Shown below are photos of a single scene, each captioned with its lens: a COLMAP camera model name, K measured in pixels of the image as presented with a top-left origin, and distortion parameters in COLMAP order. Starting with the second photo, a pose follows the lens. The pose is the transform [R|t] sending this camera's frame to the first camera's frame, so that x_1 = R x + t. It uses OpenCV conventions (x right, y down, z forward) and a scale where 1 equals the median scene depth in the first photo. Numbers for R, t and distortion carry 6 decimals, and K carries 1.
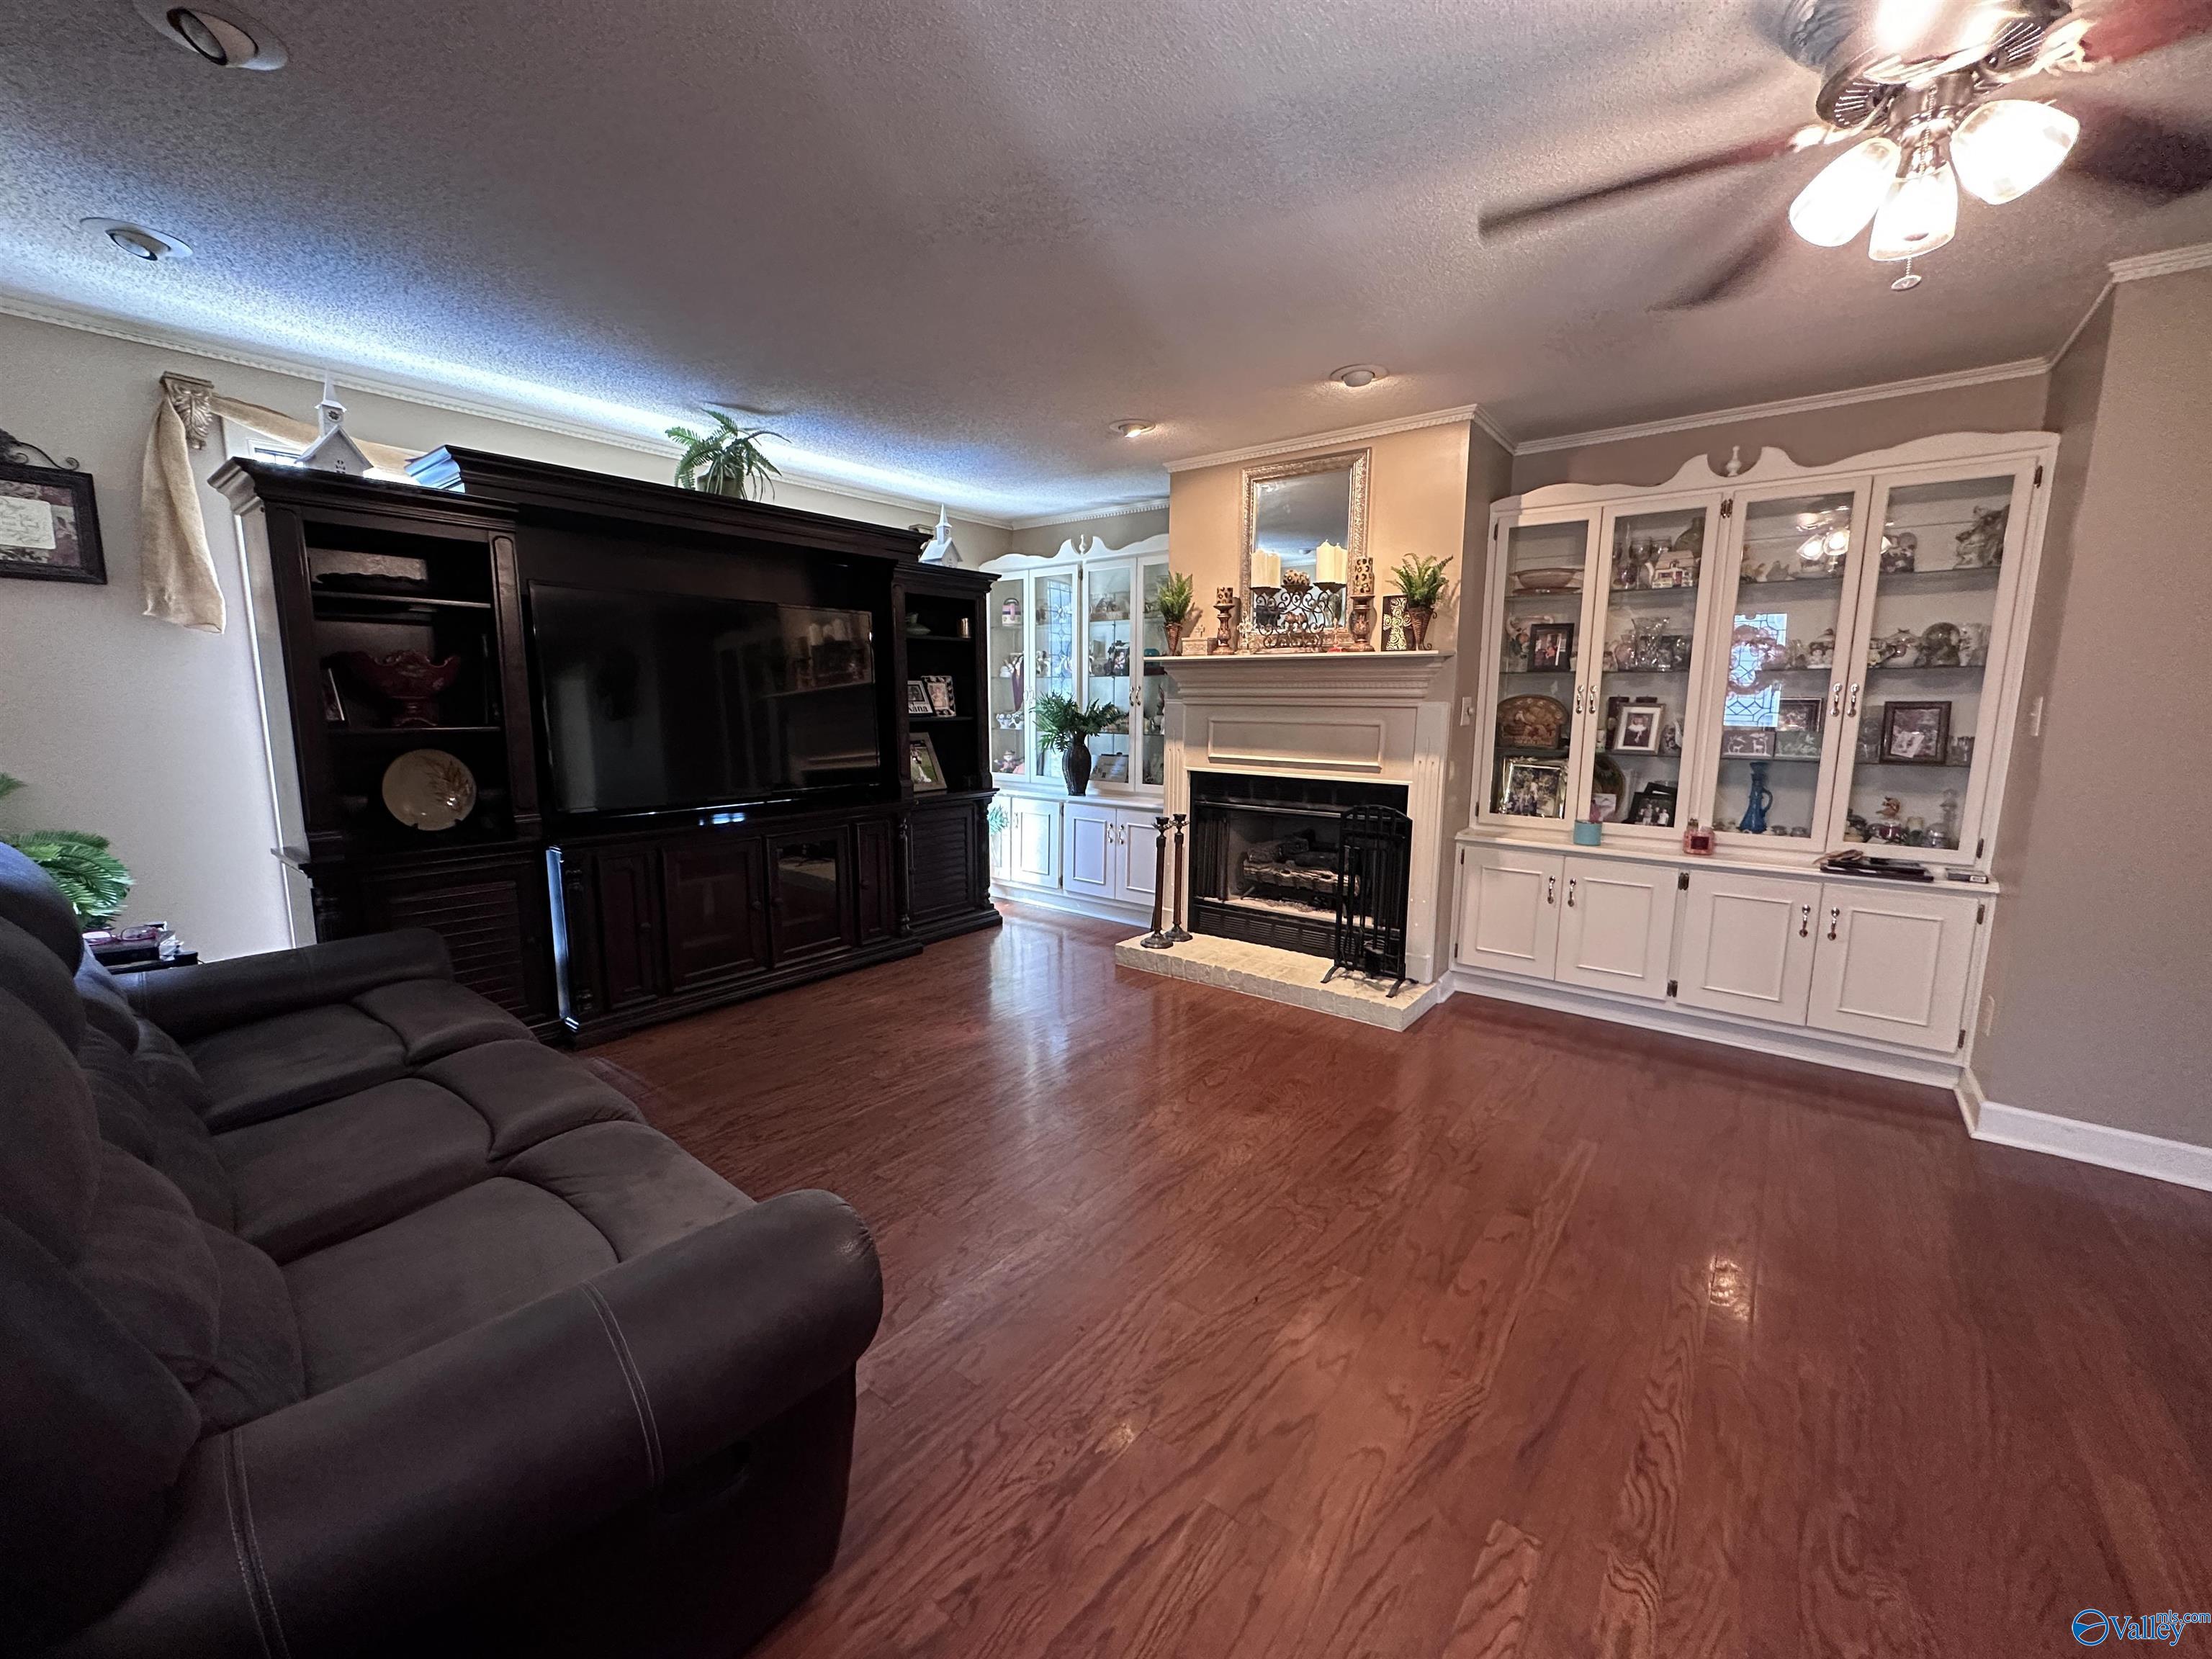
lens RADIAL K [[876.2, 0, 1108.4], [0, 876.2, 828.6], [0, 0, 1]] dist [-0.003458, -0.000107]
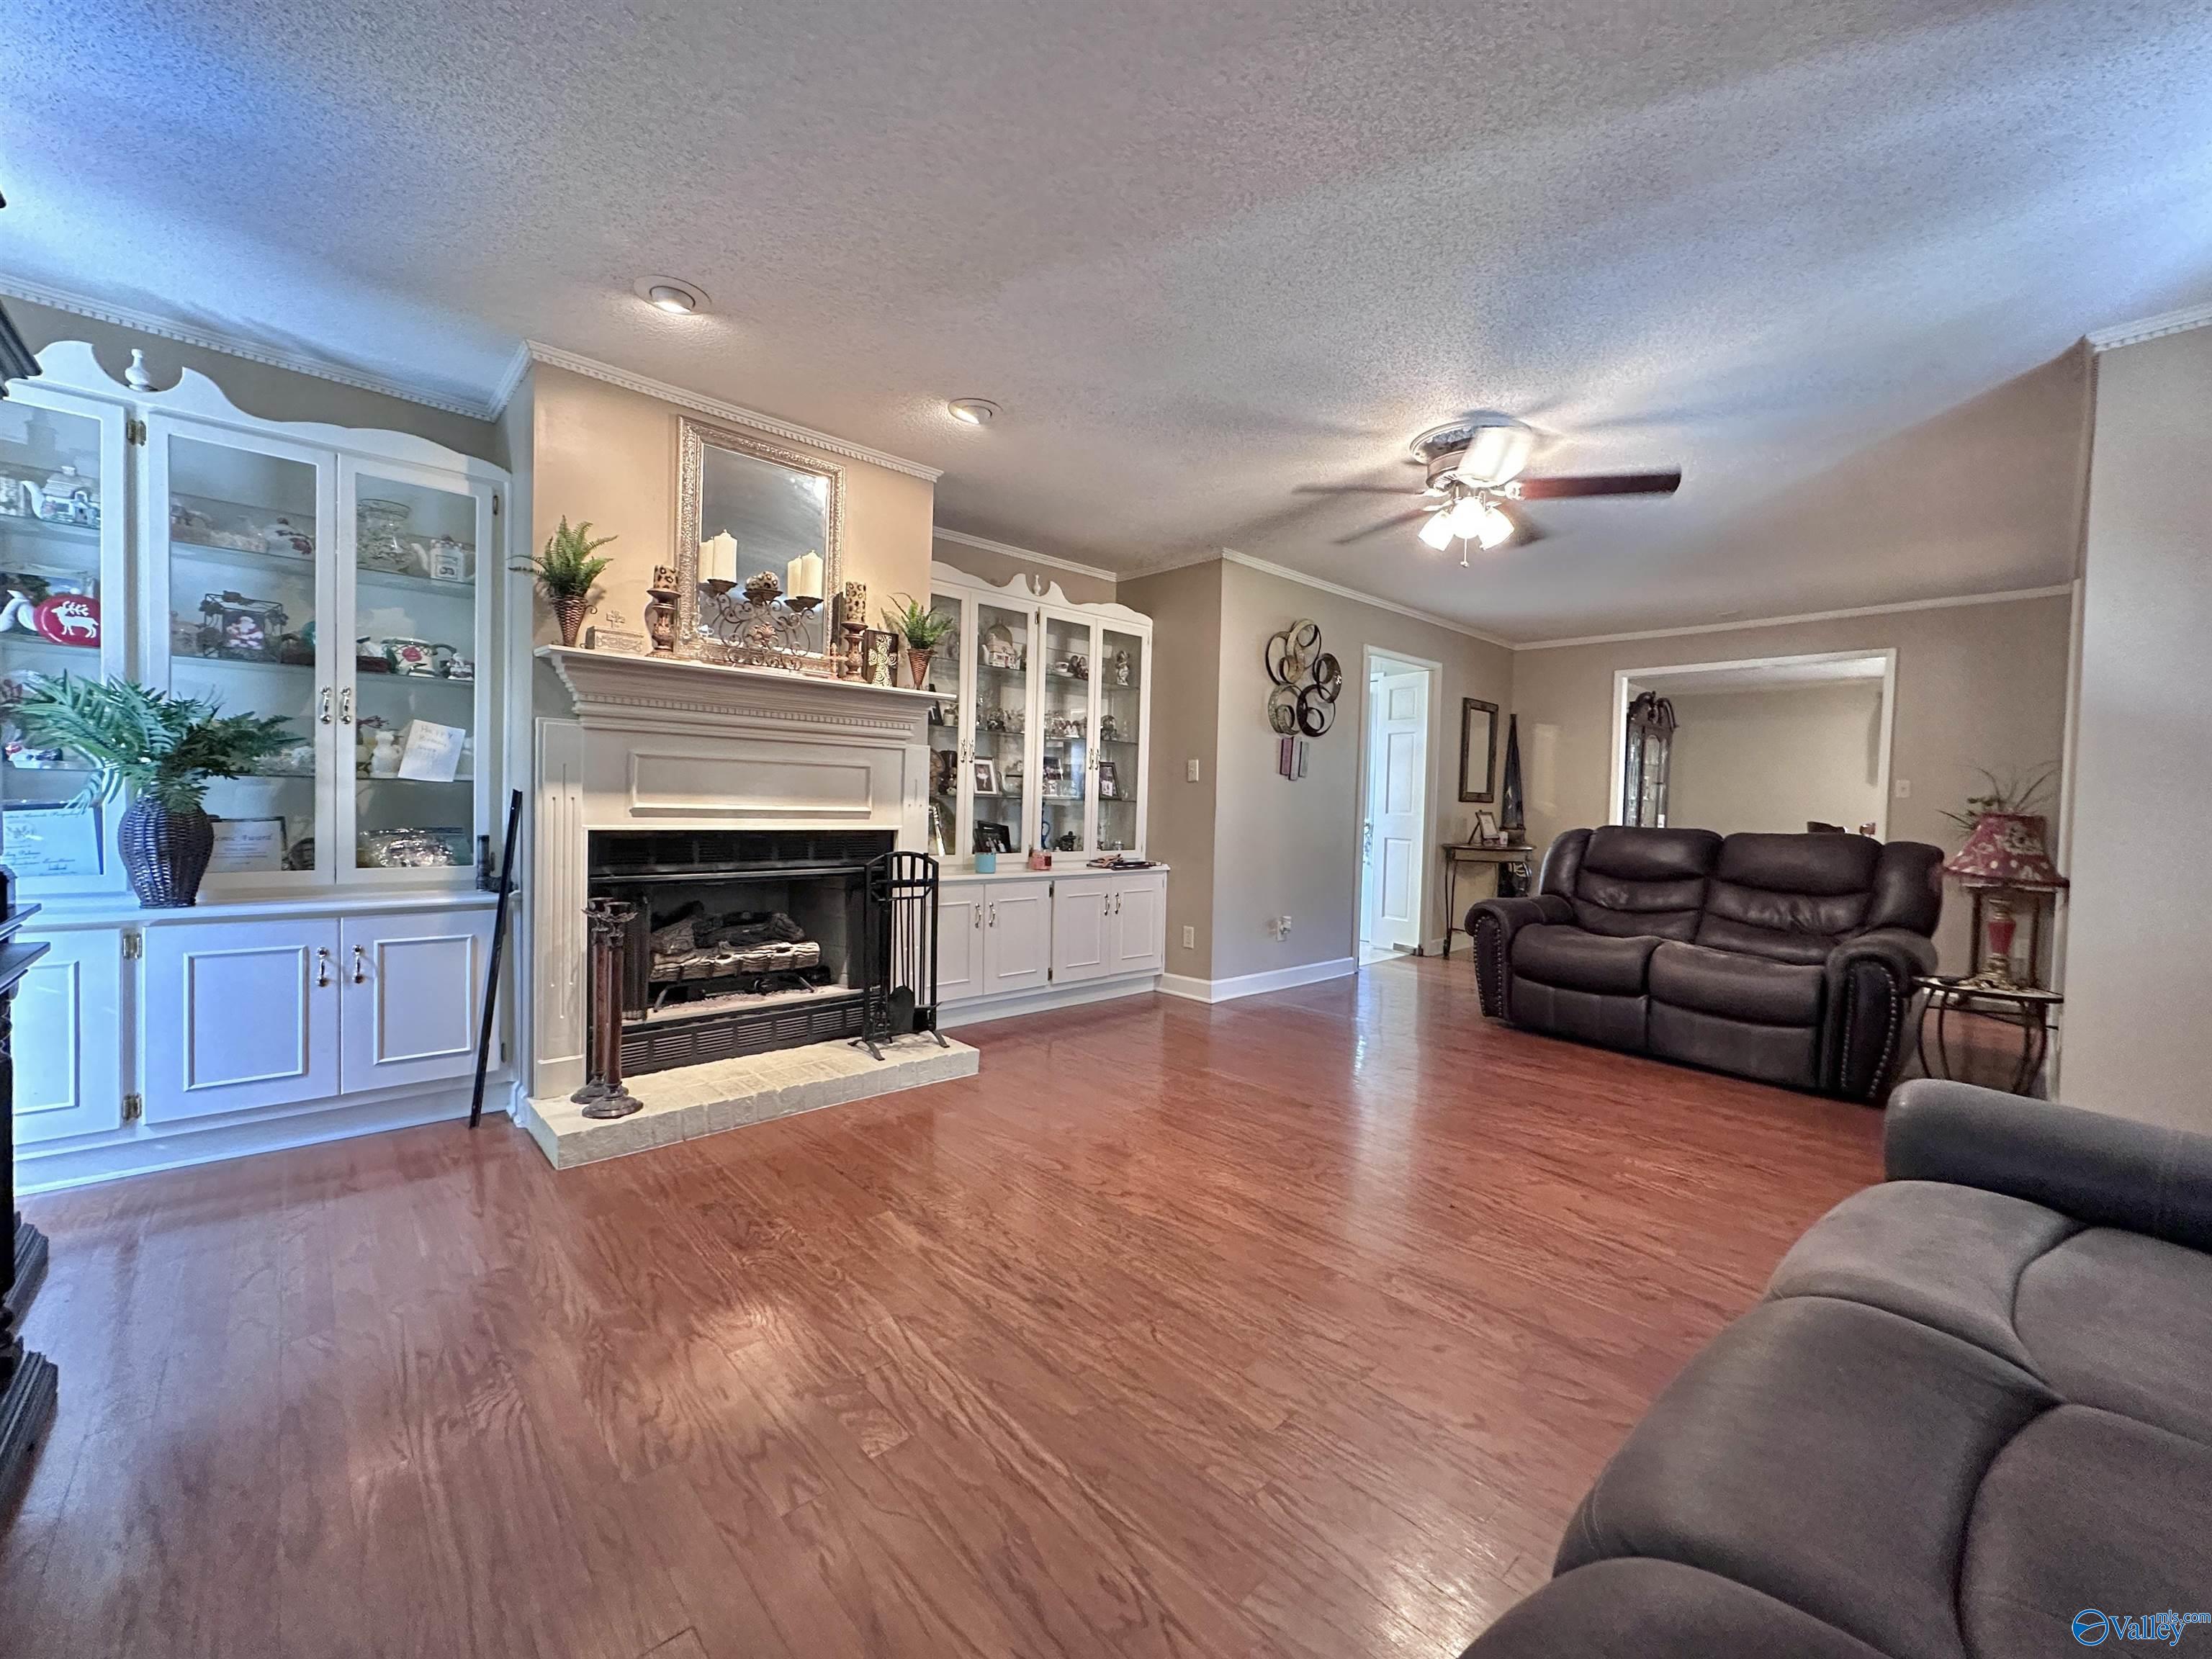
lens RADIAL K [[876.2, 0, 1108.0], [0, 876.2, 827.1], [0, 0, 1]] dist [-0.003458, -0.000107]
pose [[0.159652, -0.028480, 0.986762, -0.535317], [0.124212, 0.992219, 0.008541, -0.030060], [-0.979328, 0.121204, 0.161947, 0.583035]]
